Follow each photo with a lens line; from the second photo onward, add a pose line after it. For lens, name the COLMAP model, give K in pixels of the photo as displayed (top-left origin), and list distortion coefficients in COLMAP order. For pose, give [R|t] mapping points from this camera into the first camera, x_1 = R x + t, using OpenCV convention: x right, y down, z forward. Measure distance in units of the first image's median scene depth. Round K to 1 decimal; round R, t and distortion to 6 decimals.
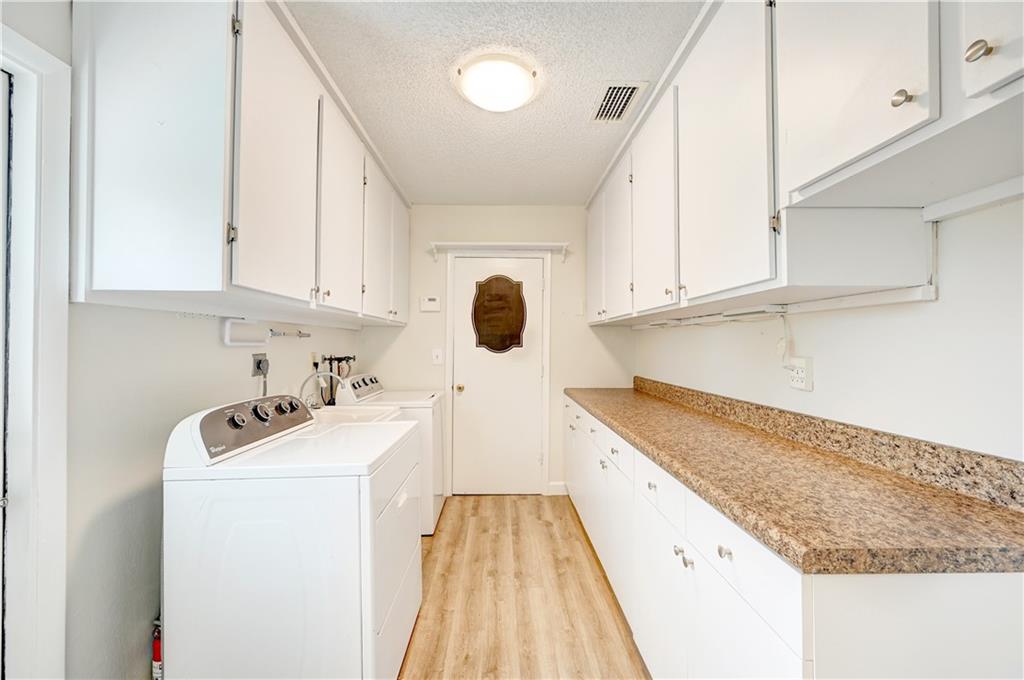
lens RADIAL K [[411.1, 0, 515.3], [0, 411.1, 338.3], [0, 0, 1]] dist [0.001539, 0.000842]
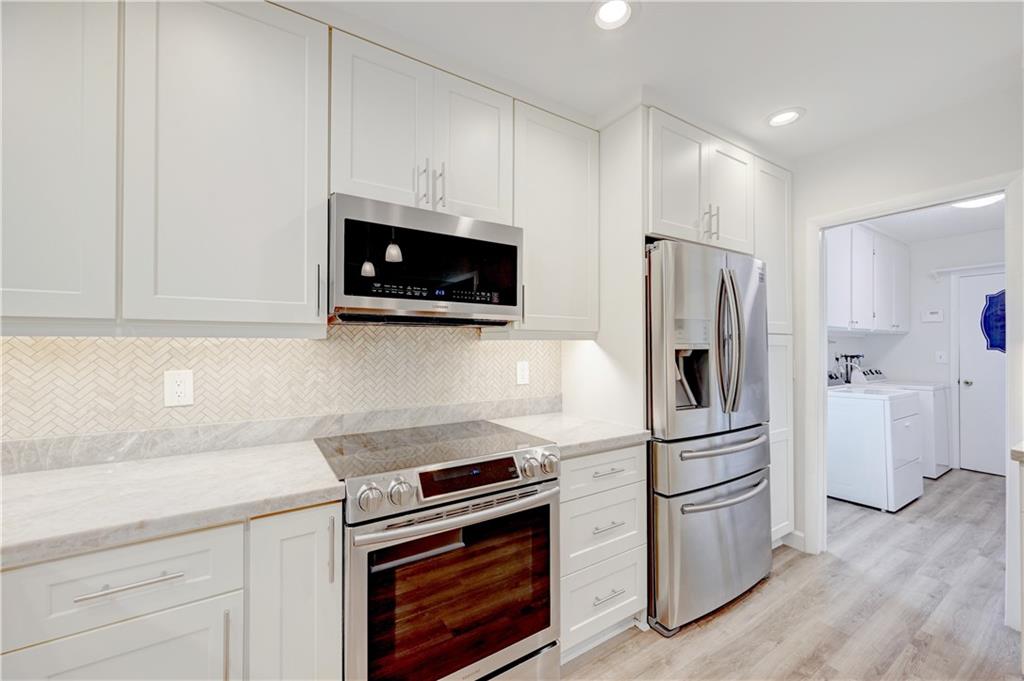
lens RADIAL K [[411.1, 0, 509.8], [0, 411.1, 339.6], [0, 0, 1]] dist [0.001539, 0.000842]
pose [[0.520000, -0.012776, -0.854071, 0.213605], [0.008893, 0.999915, -0.009543, -0.009603], [0.854120, -0.002633, 0.520070, -0.829640]]
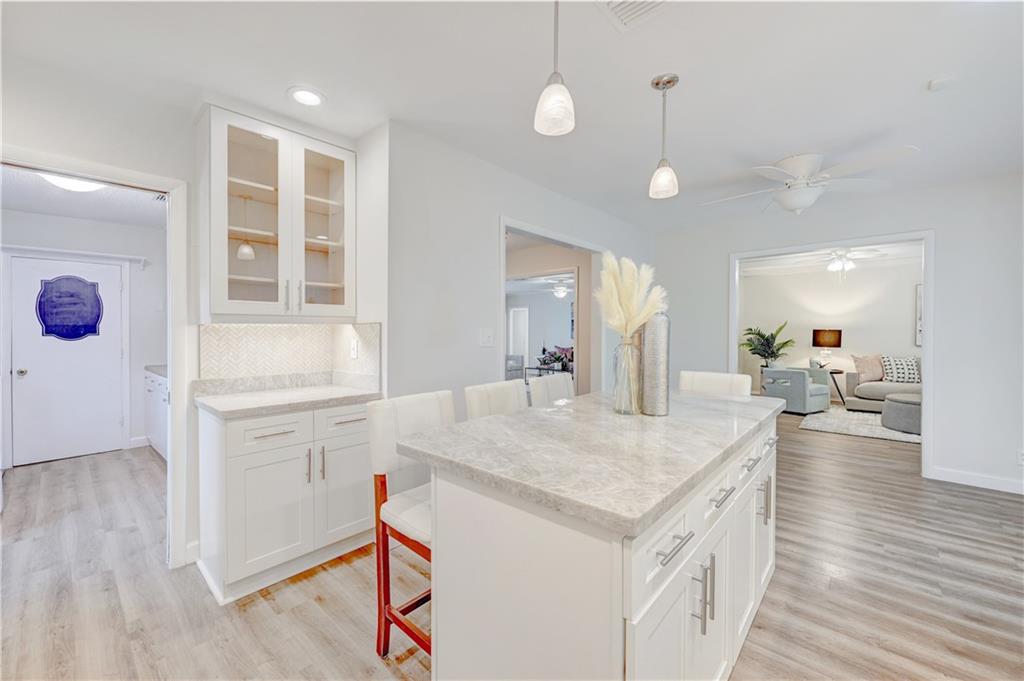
lens RADIAL K [[411.1, 0, 517.6], [0, 411.1, 331.9], [0, 0, 1]] dist [0.001539, 0.000842]
pose [[0.693603, -0.013421, 0.720232, -0.002529], [0.002078, 0.999860, 0.016631, -0.007455], [-0.720354, -0.010039, 0.693534, -0.807581]]
